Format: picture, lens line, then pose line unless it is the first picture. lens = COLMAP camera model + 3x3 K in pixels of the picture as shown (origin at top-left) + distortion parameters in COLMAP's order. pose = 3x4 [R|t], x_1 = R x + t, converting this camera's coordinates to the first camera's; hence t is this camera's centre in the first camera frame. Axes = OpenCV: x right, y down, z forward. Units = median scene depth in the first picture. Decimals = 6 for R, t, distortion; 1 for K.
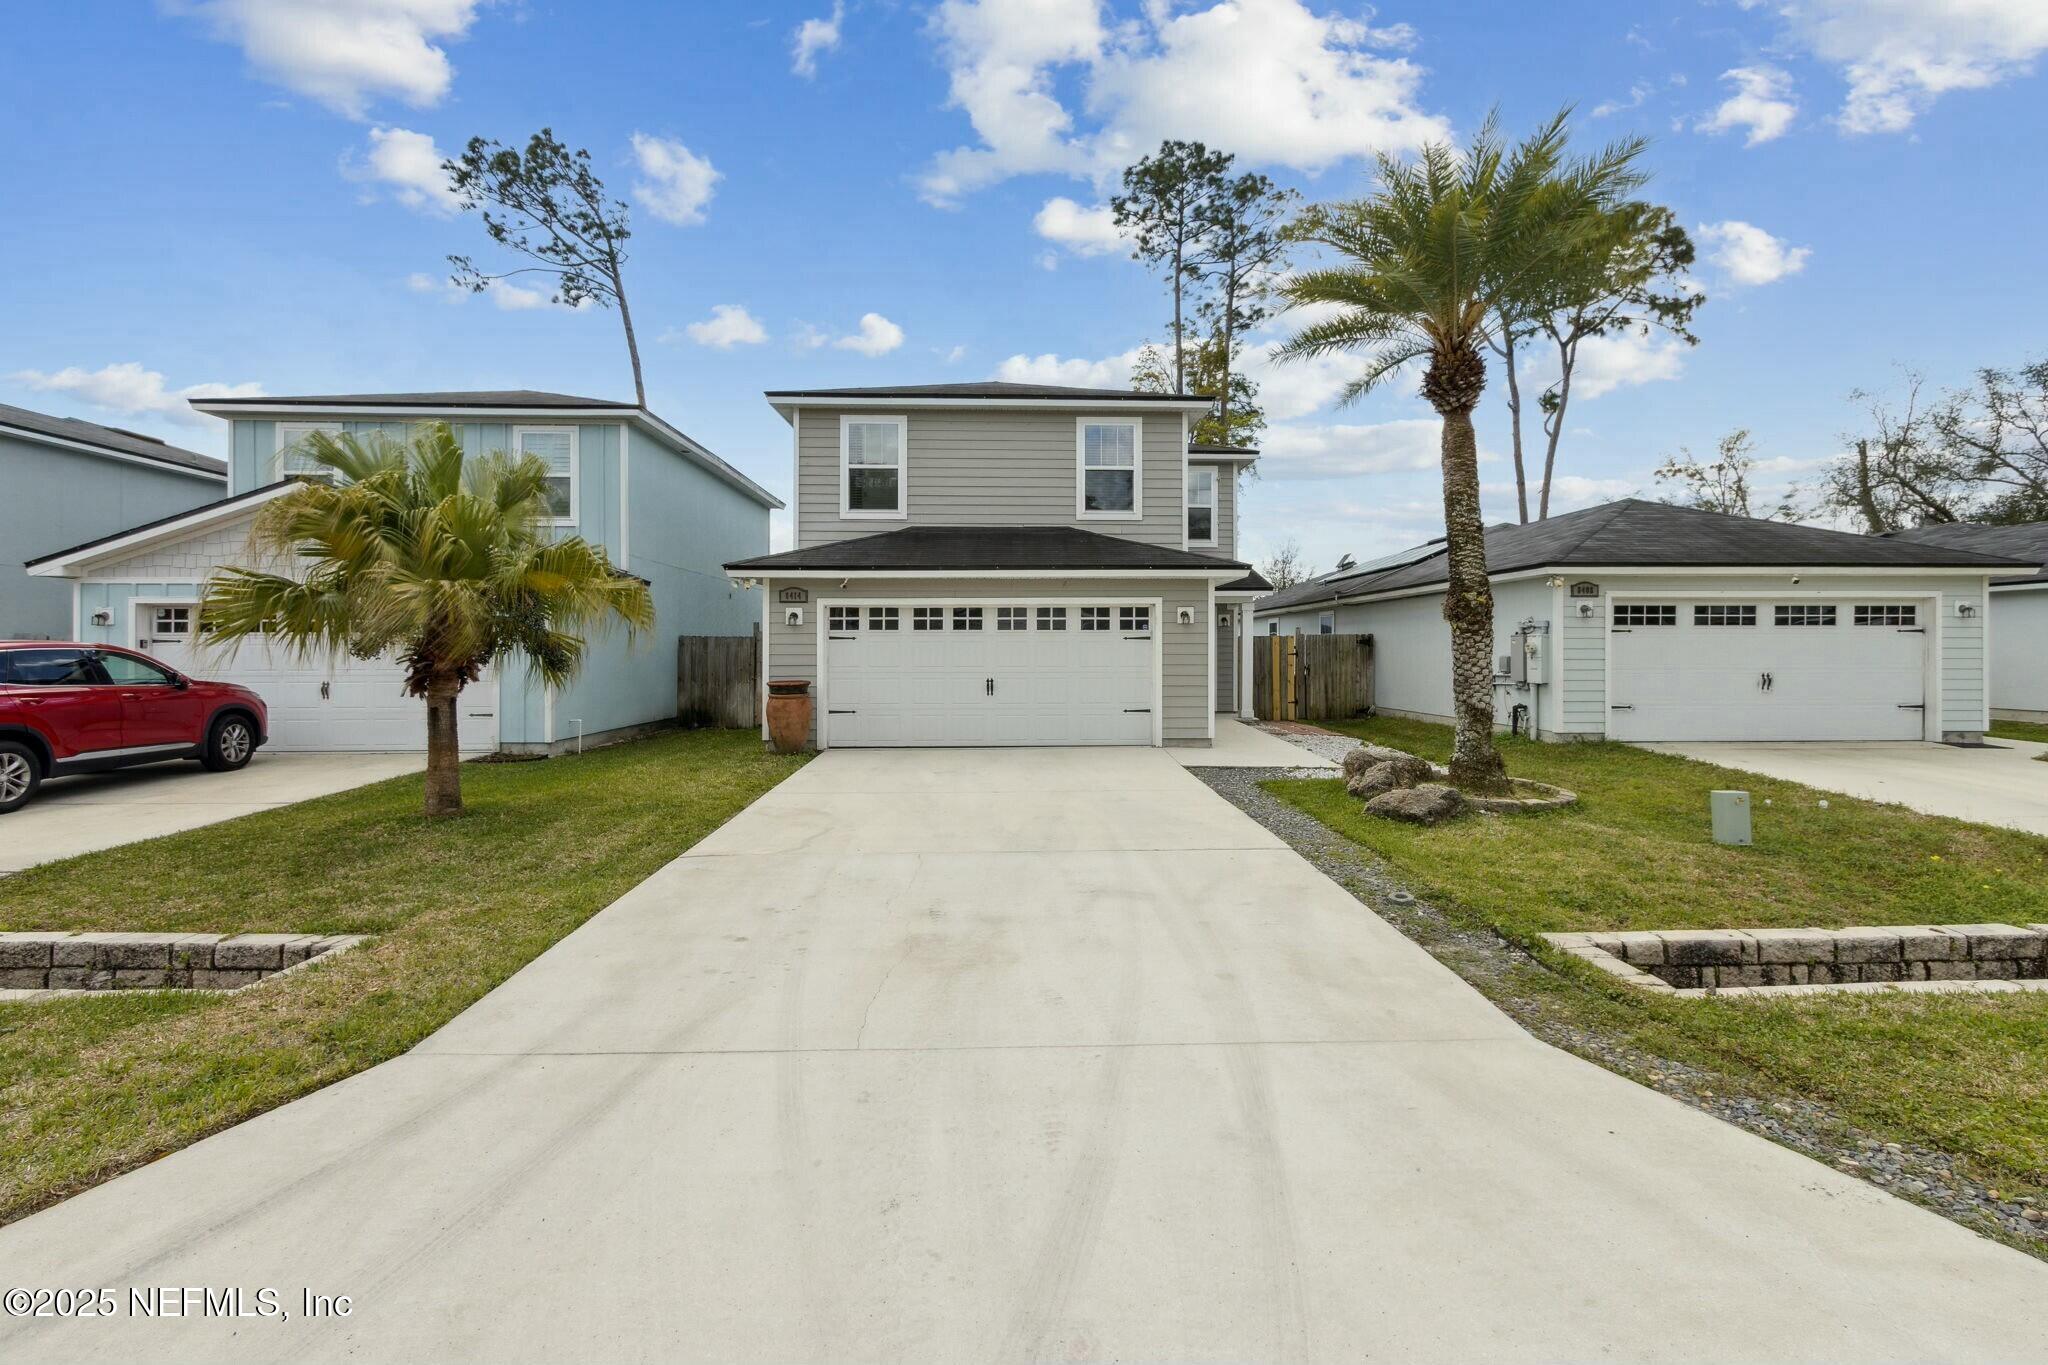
lens RADIAL K [[945.3, 0, 1027.2], [0, 945.3, 663.1], [0, 0, 1]] dist [0.004684, -0.000059]
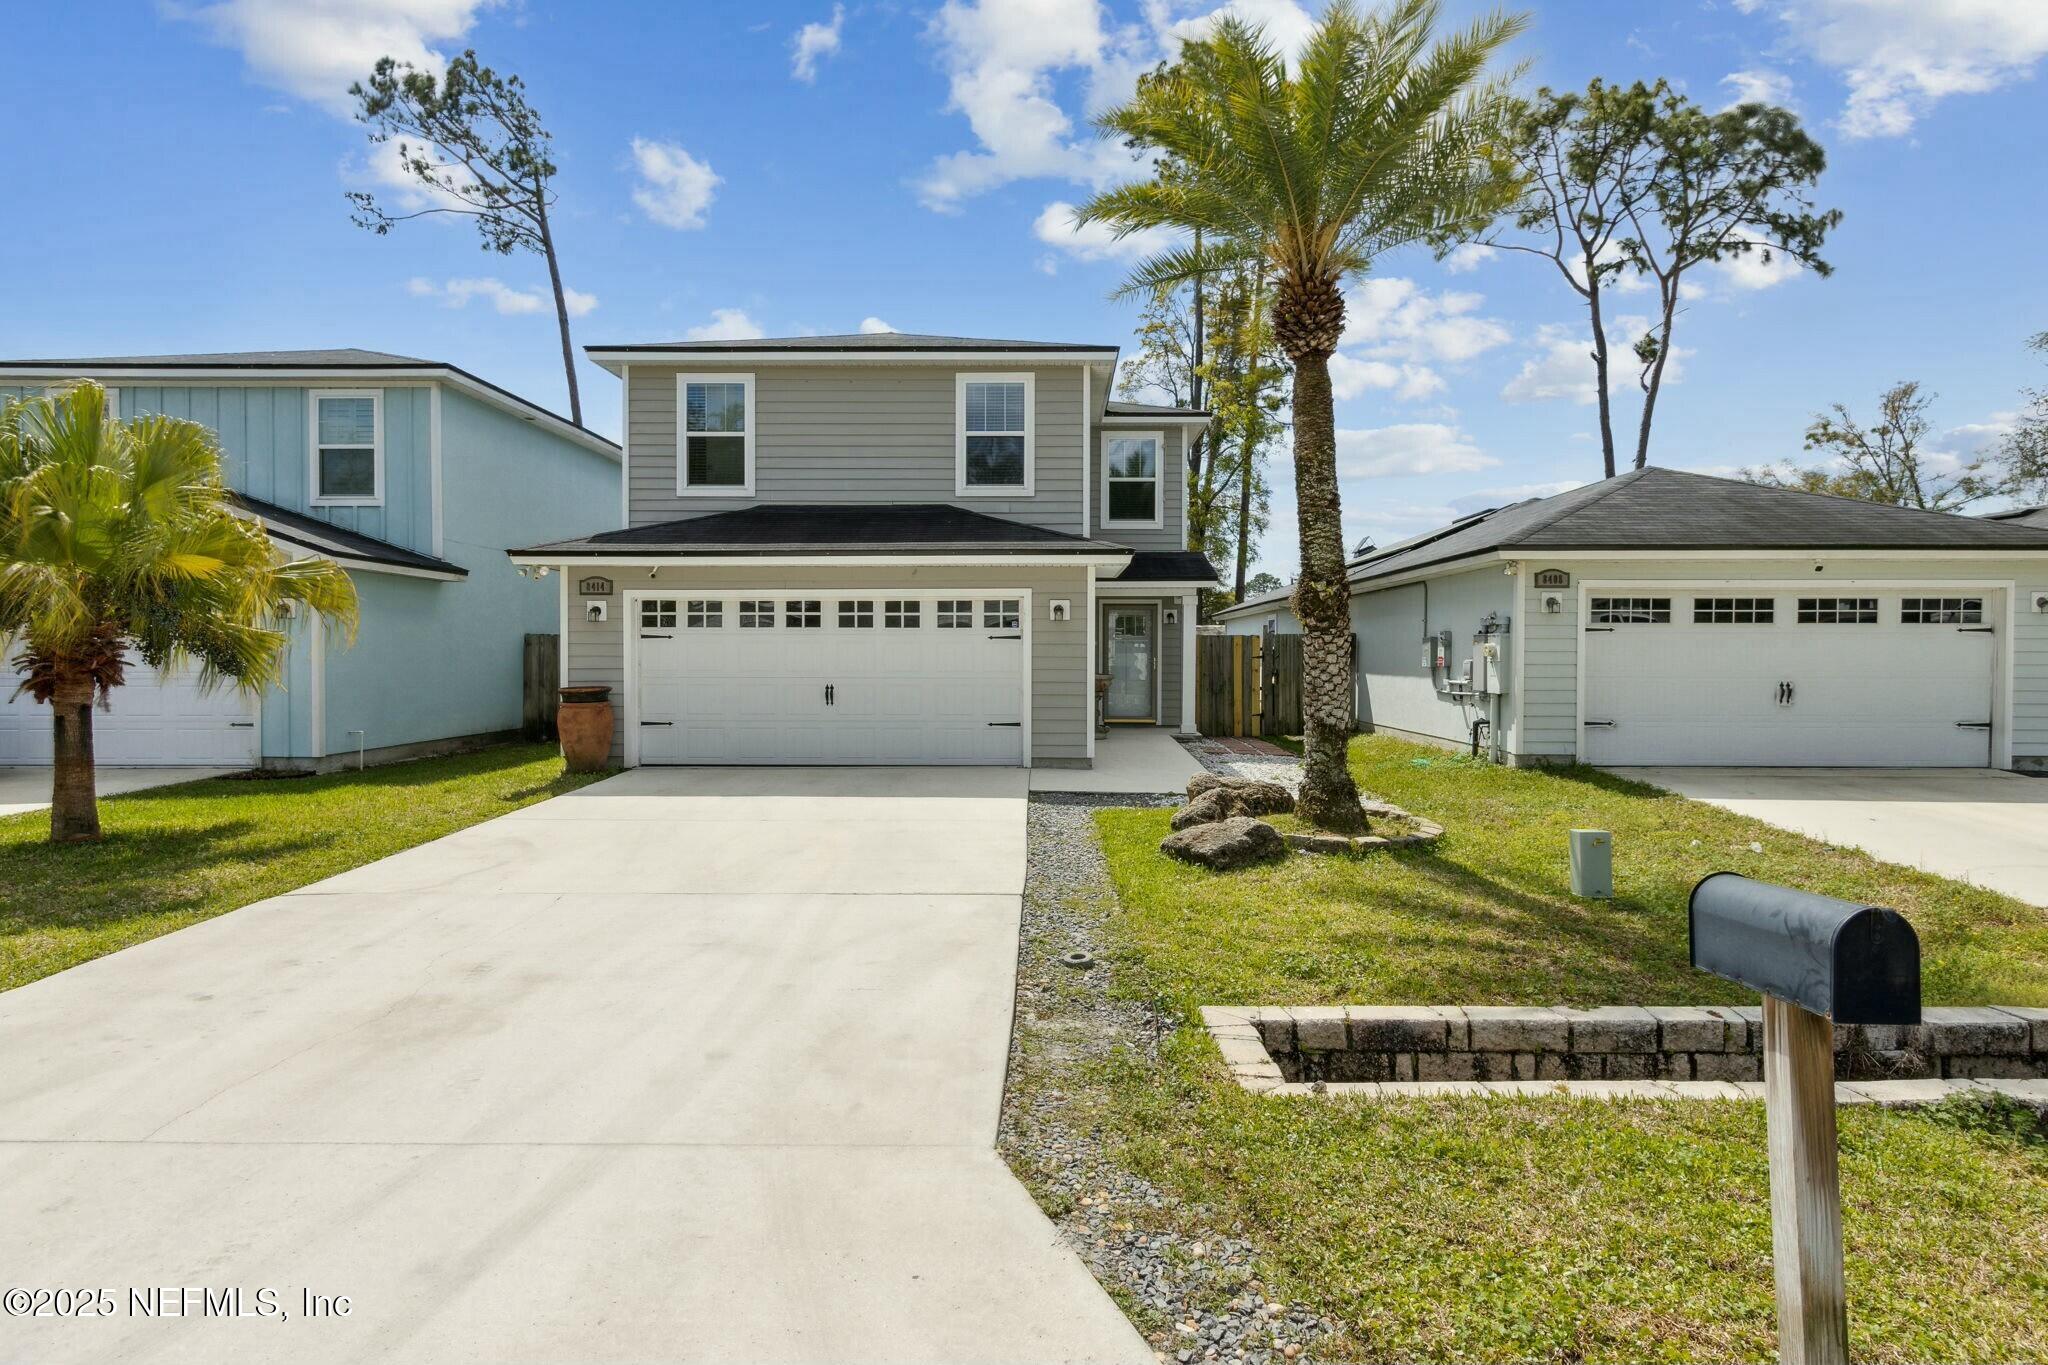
lens RADIAL K [[1098.4, 0, 1025.3], [0, 1098.4, 692.6], [0, 0, 1]] dist [0.010425, -0.001033]
pose [[0.998470, 0.004687, -0.055099, 0.188207], [-0.003372, 0.999708, 0.023936, -0.001104], [0.055195, -0.023713, 0.998194, 0.029302]]
